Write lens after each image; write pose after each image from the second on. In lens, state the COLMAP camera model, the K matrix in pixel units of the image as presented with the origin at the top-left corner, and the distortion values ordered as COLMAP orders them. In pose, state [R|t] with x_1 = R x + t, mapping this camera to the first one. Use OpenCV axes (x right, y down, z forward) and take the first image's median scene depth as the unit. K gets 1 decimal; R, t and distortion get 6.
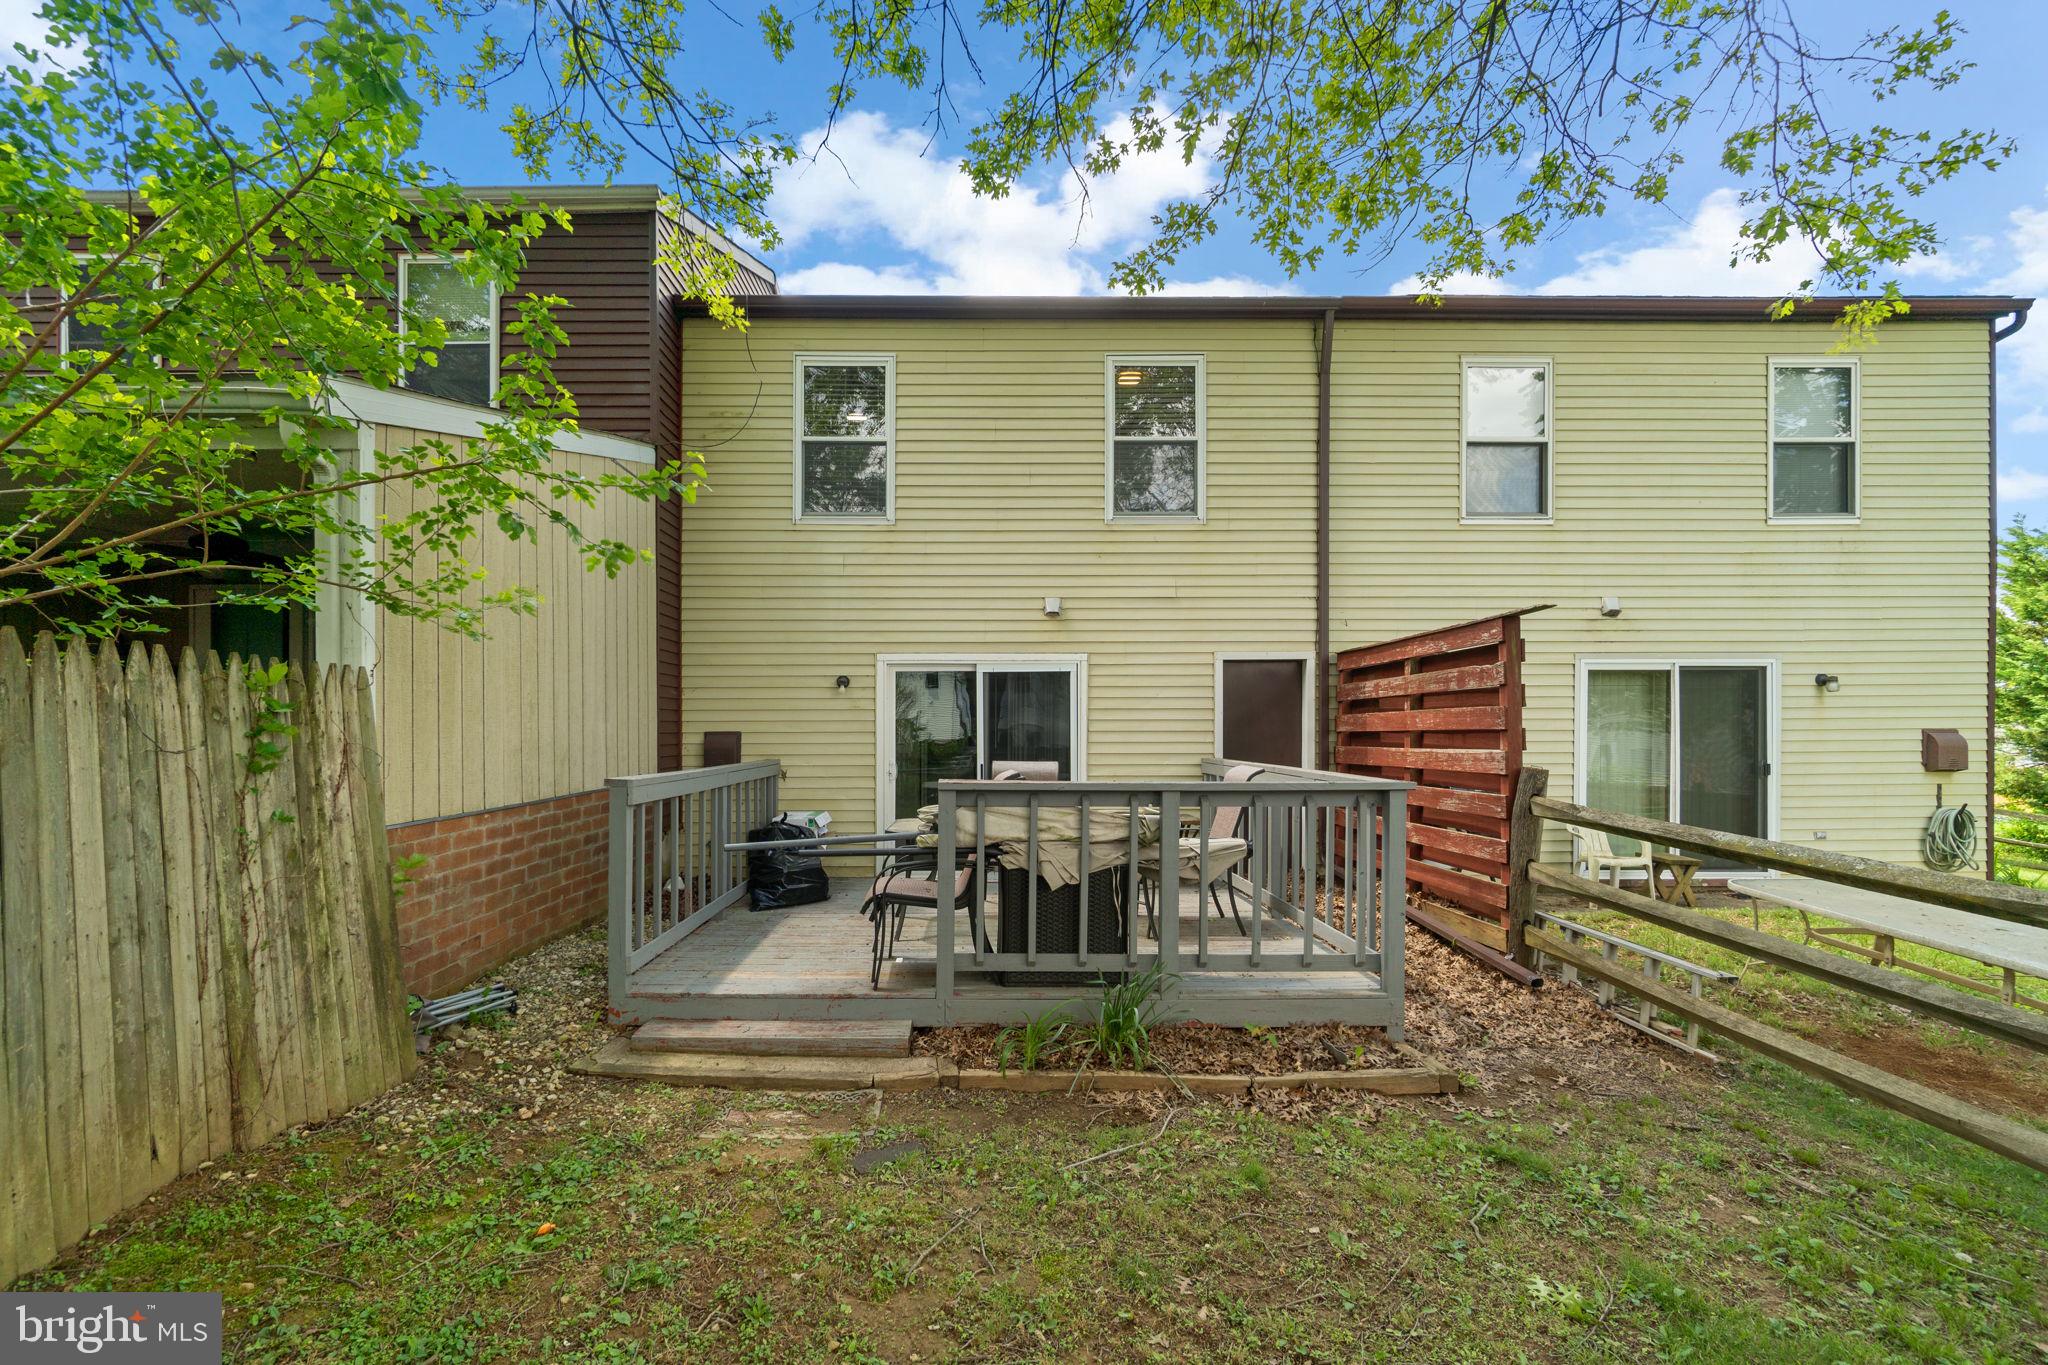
lens RADIAL K [[878.8, 0, 1013.7], [0, 878.8, 722.5], [0, 0, 1]] dist [-0.000408, 0.000300]
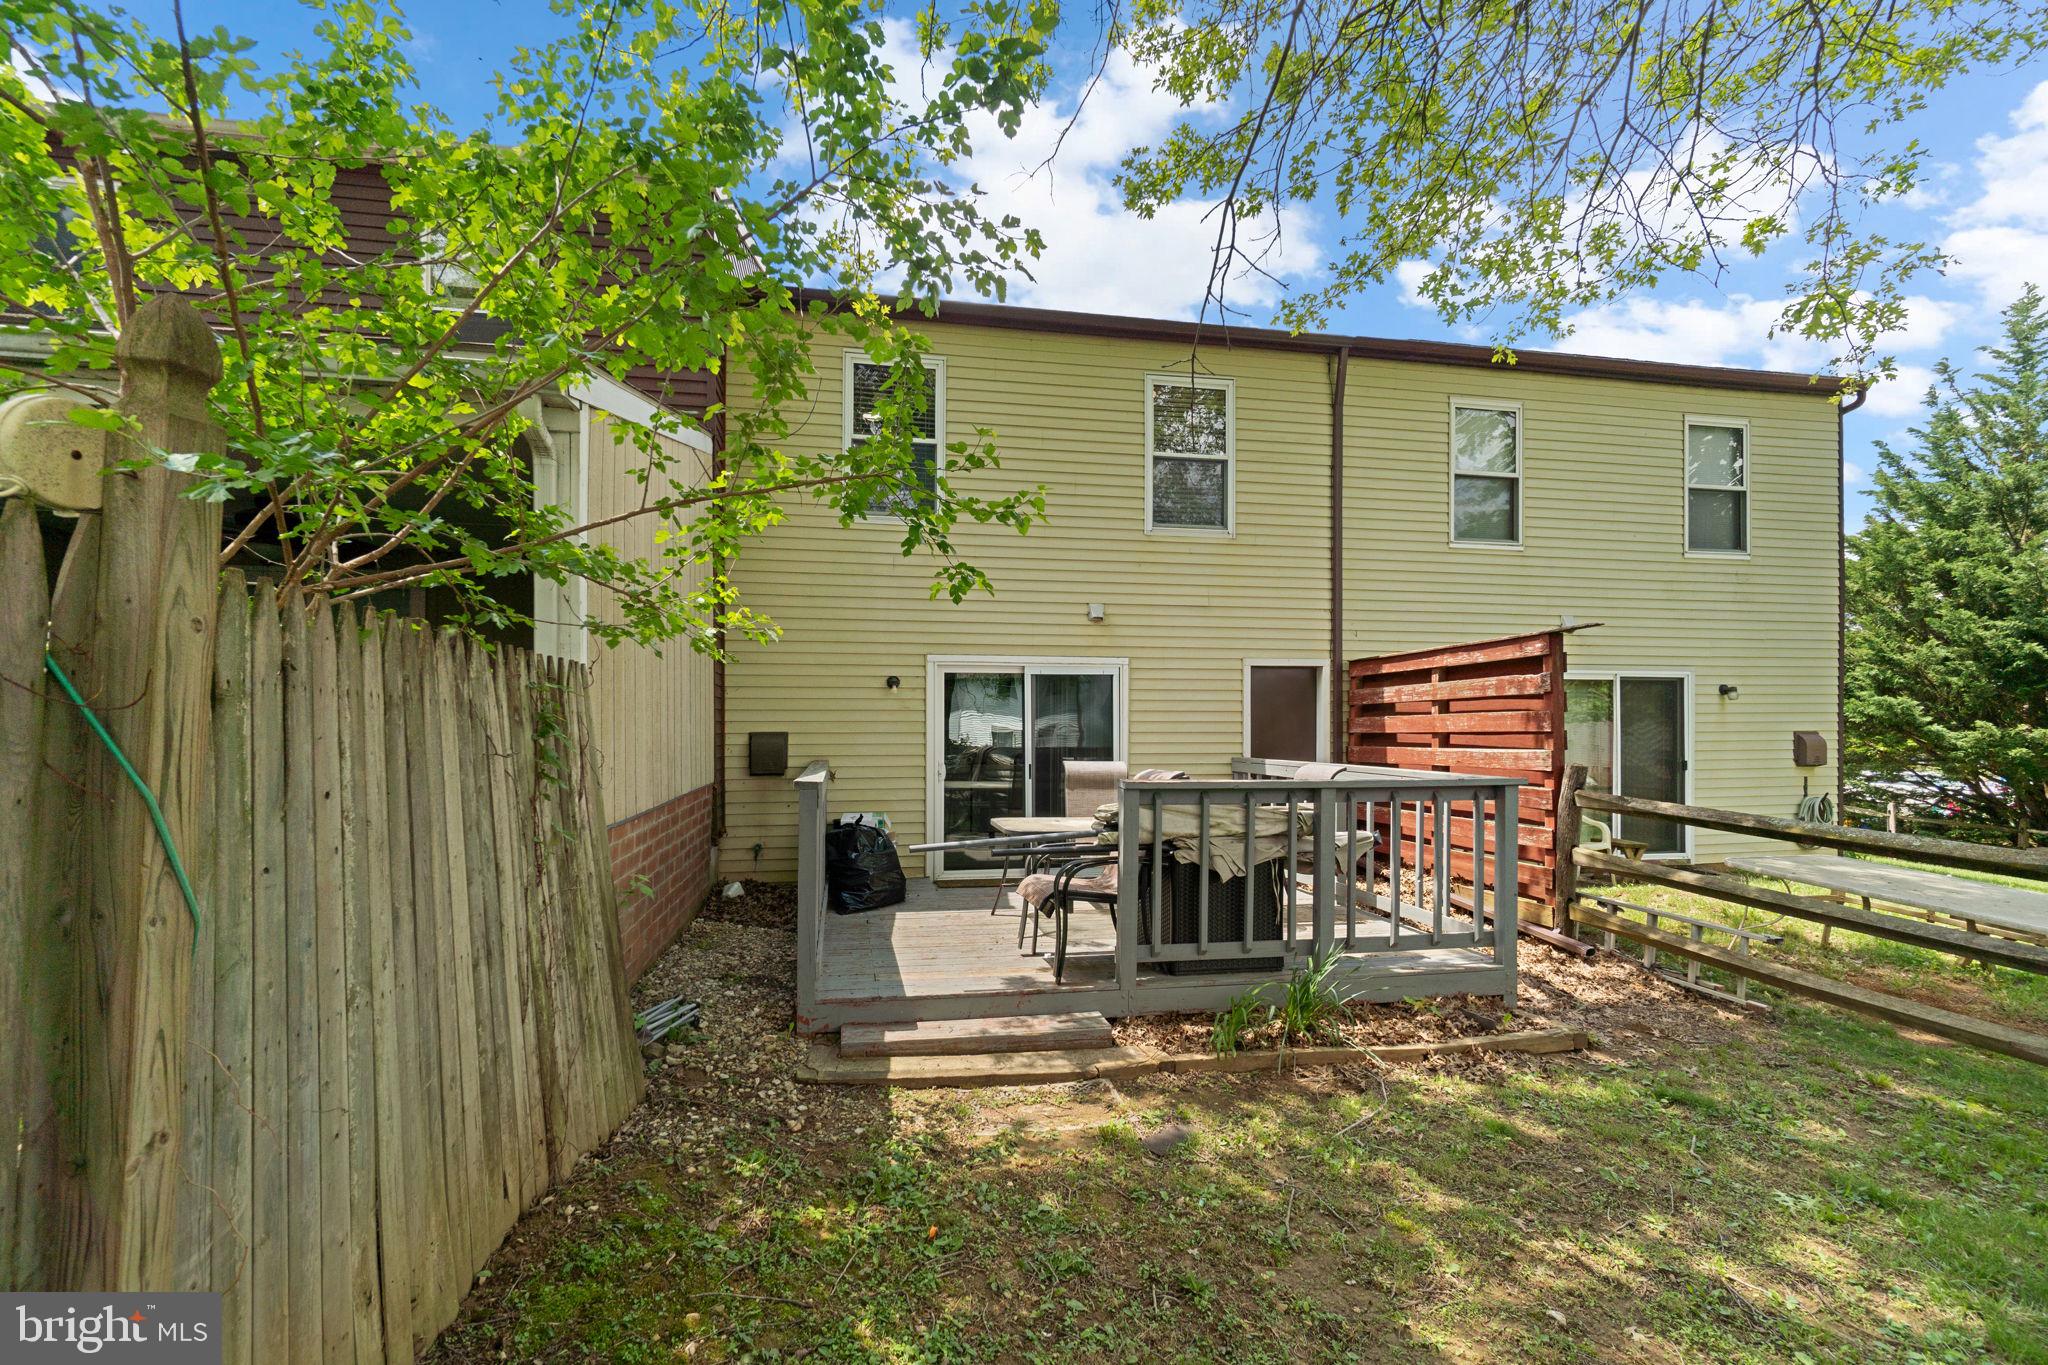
lens RADIAL K [[864.1, 0, 1051.2], [0, 864.1, 722.7], [0, 0, 1]] dist [0.000104, -0.000042]
pose [[0.985380, 0.003020, 0.170344, -0.335061], [-0.002954, 0.999995, -0.000639, -0.001168], [-0.170345, 0.000127, 0.985384, 0.006327]]
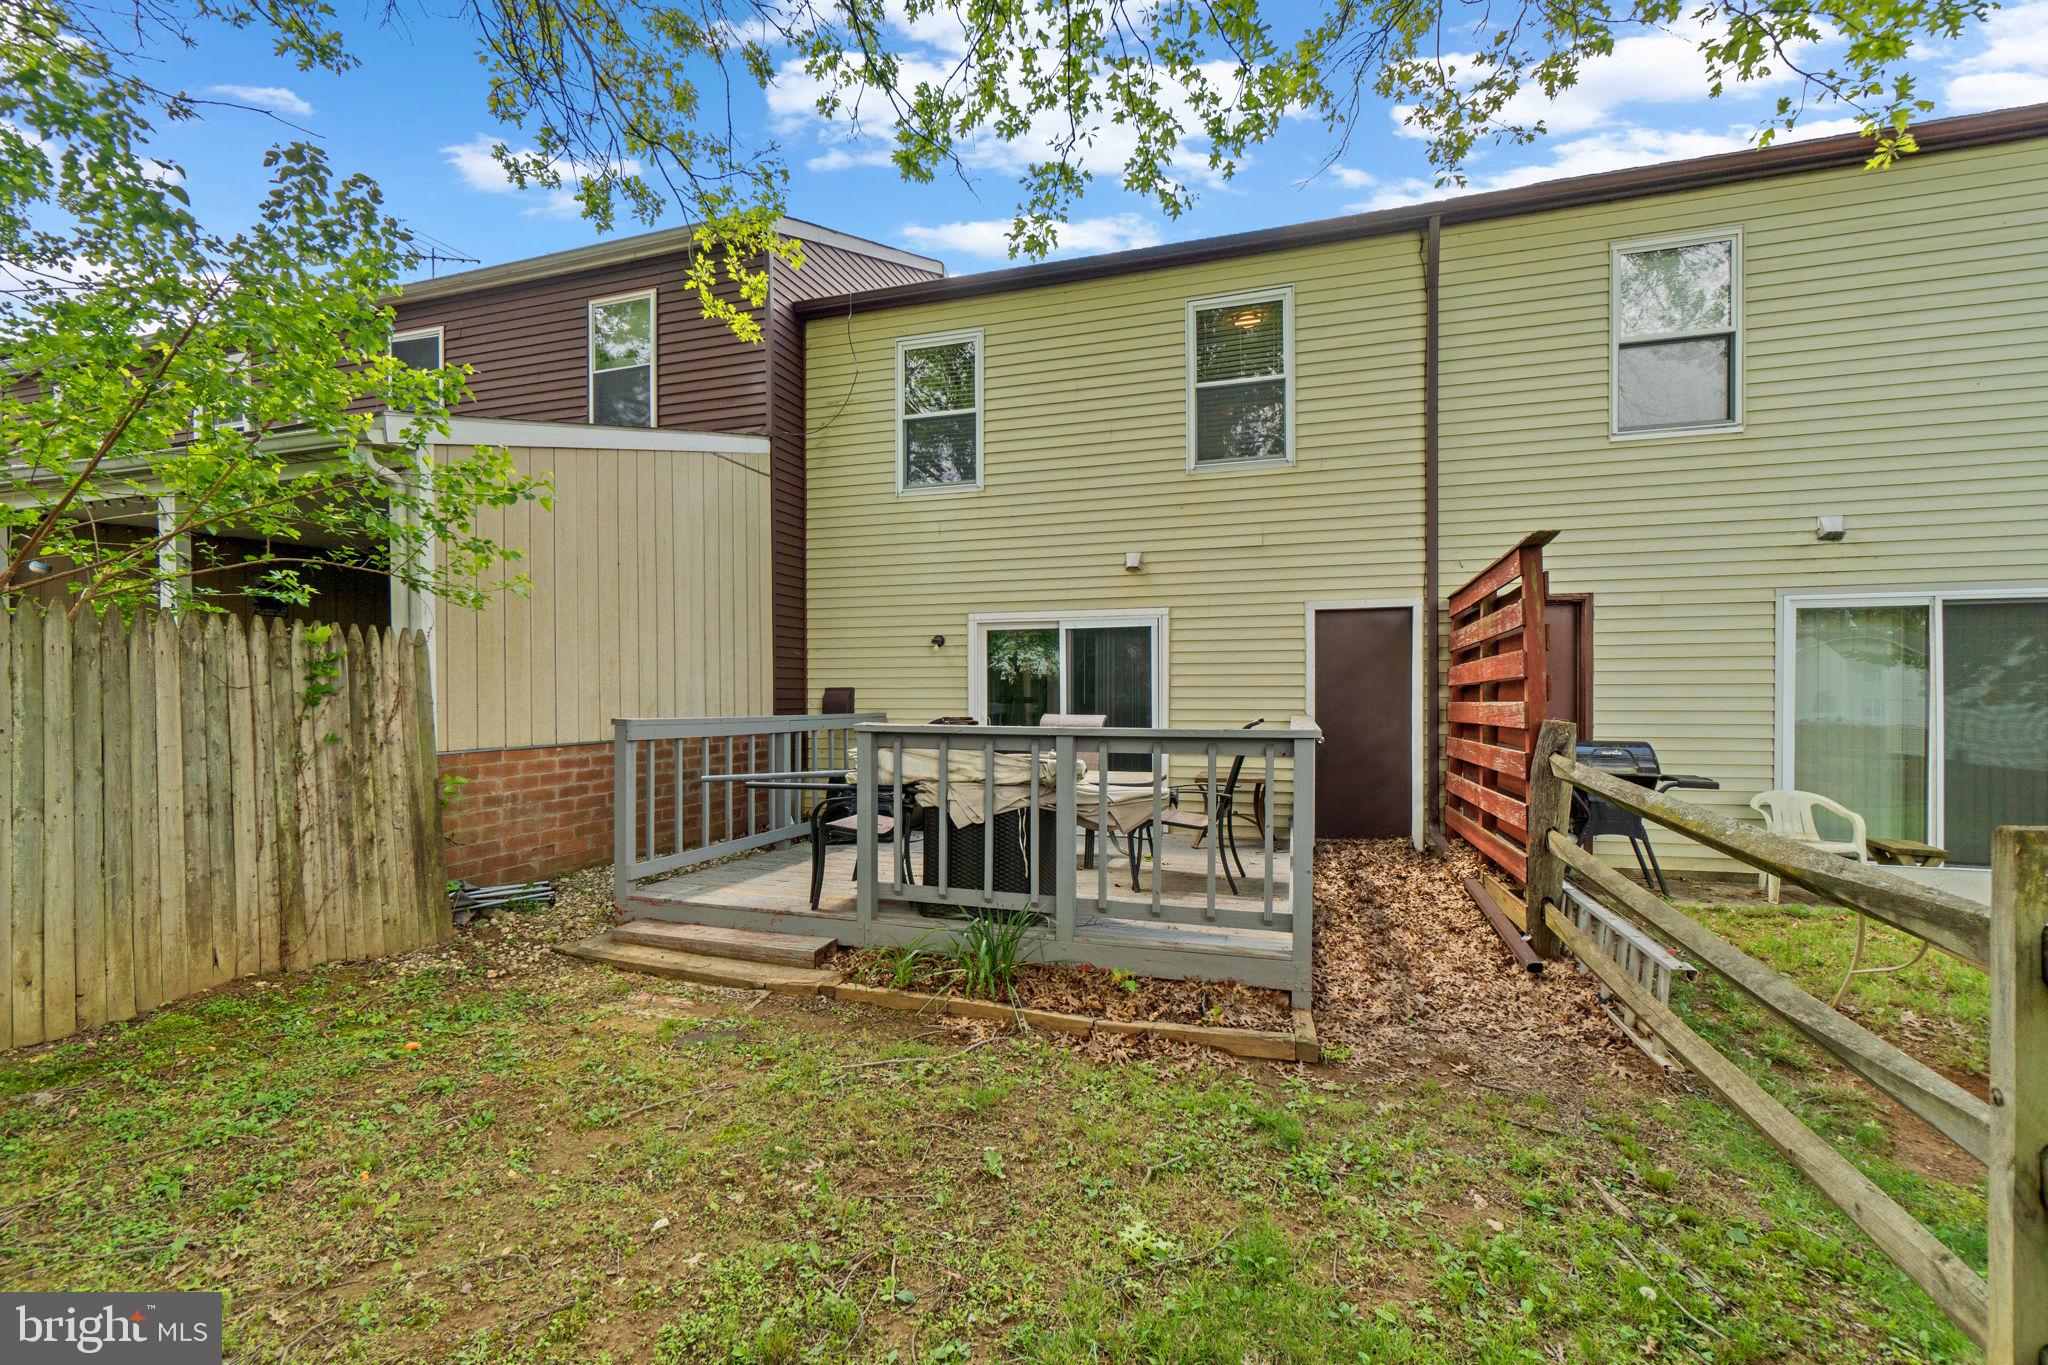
lens RADIAL K [[885.4, 0, 1027.2], [0, 885.4, 689.5], [0, 0, 1]] dist [0.000900, 0.000200]
pose [[0.948796, -0.001914, -0.315884, 0.453363], [0.002078, 0.999998, 0.000184, 0.023774], [0.315883, -0.000831, 0.948798, 0.015949]]
